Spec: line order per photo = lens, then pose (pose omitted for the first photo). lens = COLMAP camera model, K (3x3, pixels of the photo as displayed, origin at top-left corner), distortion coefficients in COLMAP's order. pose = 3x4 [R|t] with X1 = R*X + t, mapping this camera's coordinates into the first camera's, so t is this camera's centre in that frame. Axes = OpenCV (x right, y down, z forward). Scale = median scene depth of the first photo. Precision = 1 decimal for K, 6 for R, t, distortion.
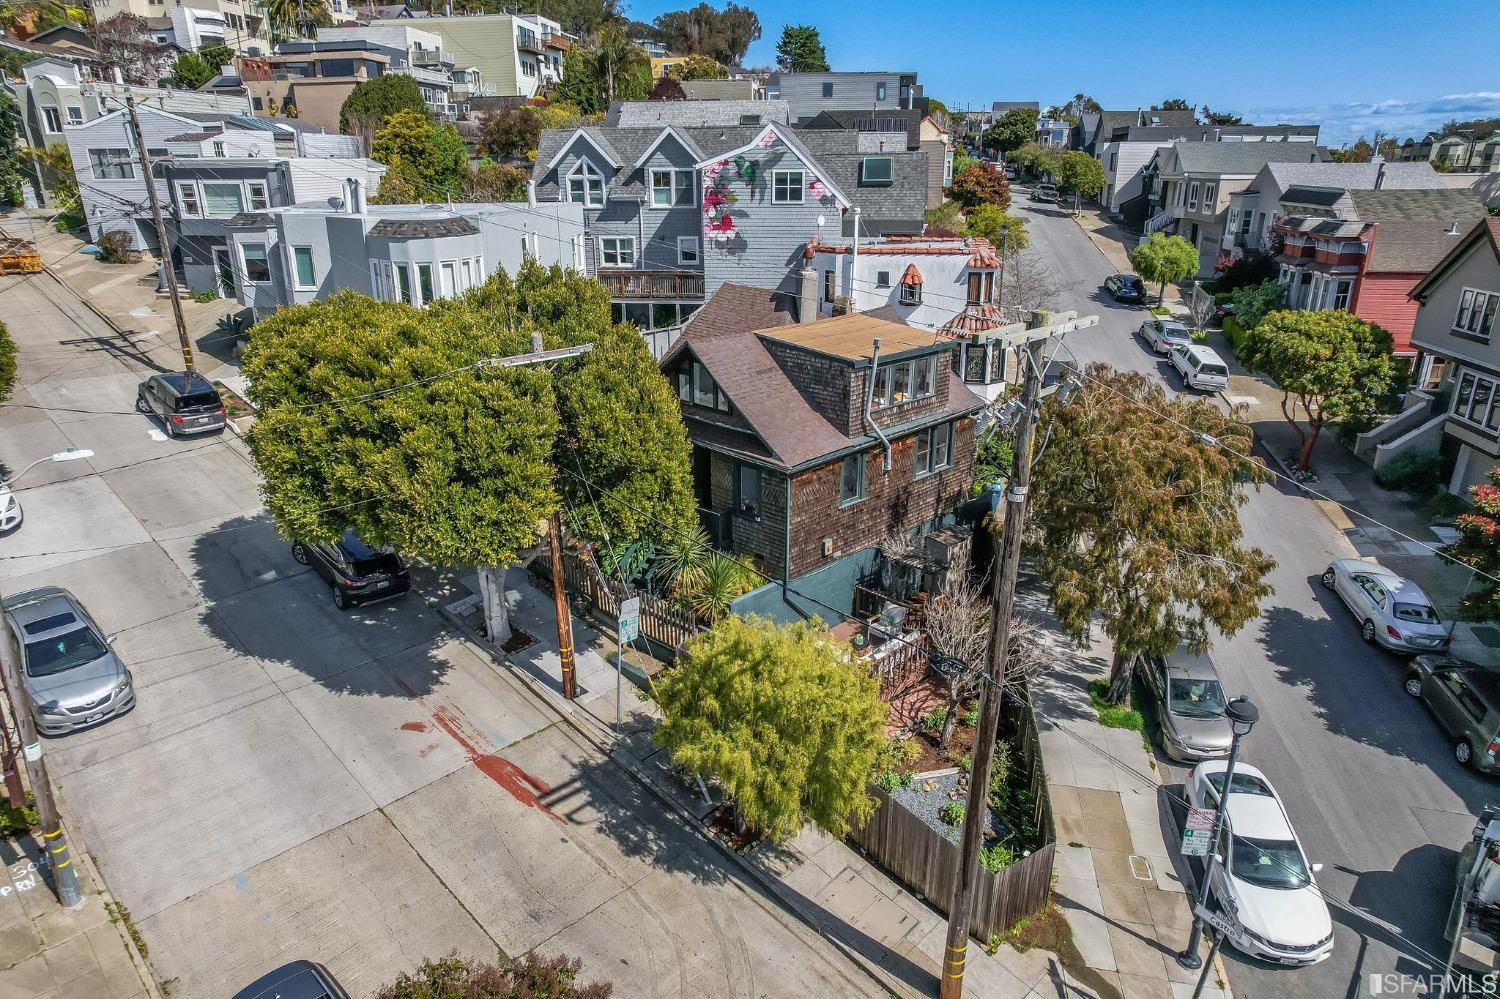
lens RADIAL K [[908.5, 0, 758.7], [0, 908.5, 505.3], [0, 0, 1]] dist [-0.001740, 0.001964]
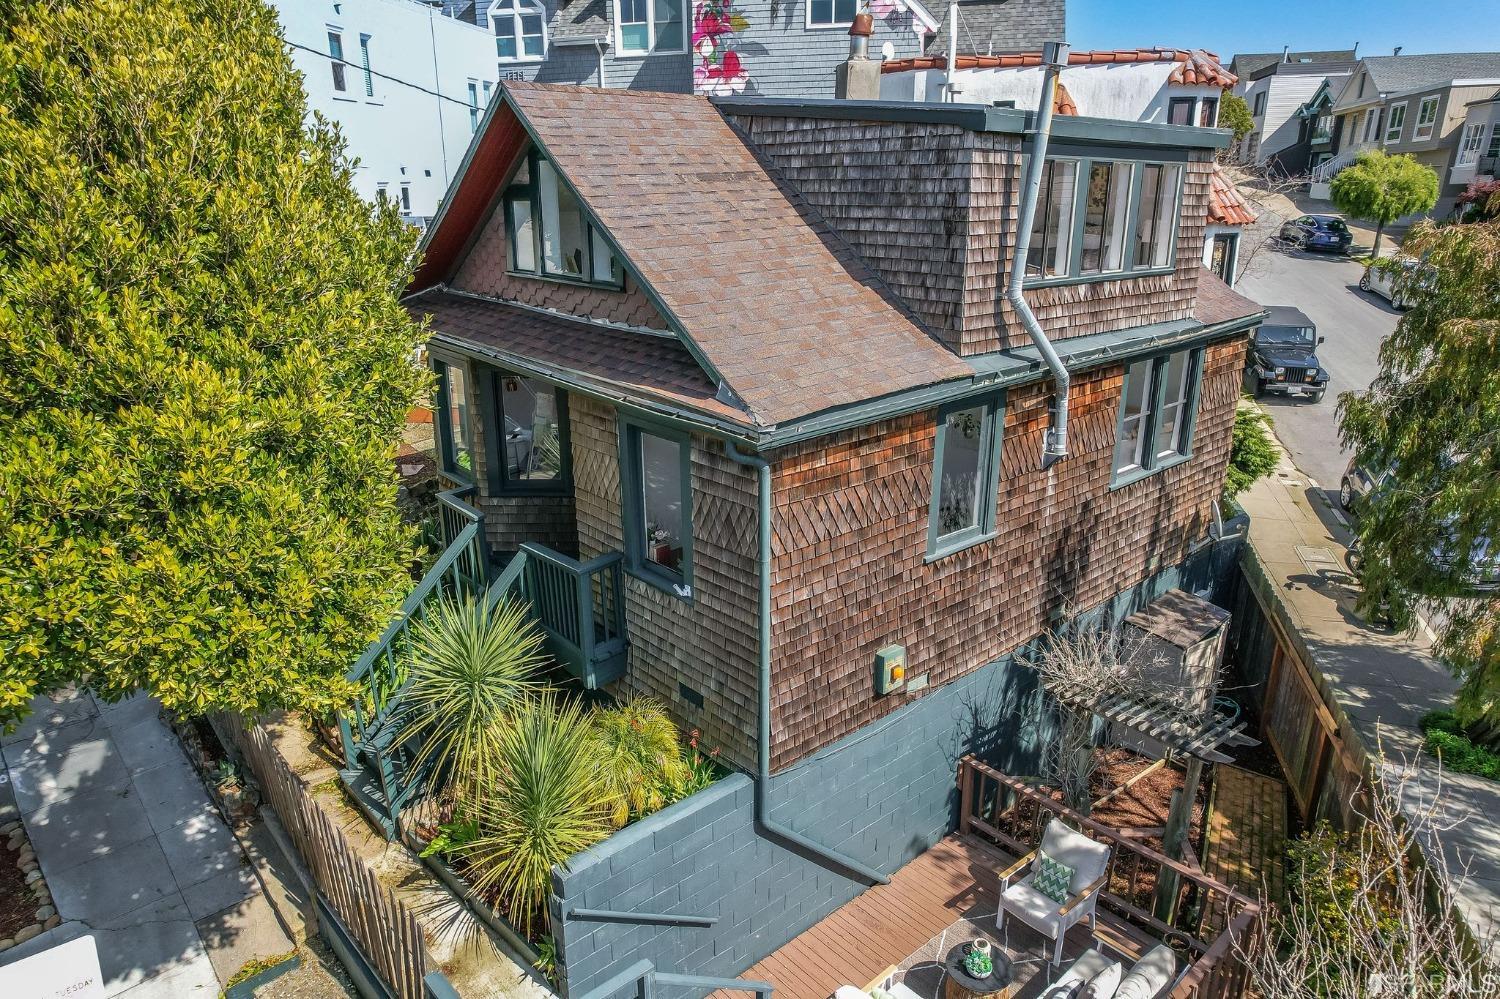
lens RADIAL K [[908.5, 0, 752.1], [0, 908.5, 490.0], [0, 0, 1]] dist [-0.001740, 0.001964]
pose [[0.996976, 0.019315, -0.075269, 0.046004], [-0.021976, 0.999156, -0.034698, -0.009505], [0.074535, 0.036248, 0.996559, 0.621332]]
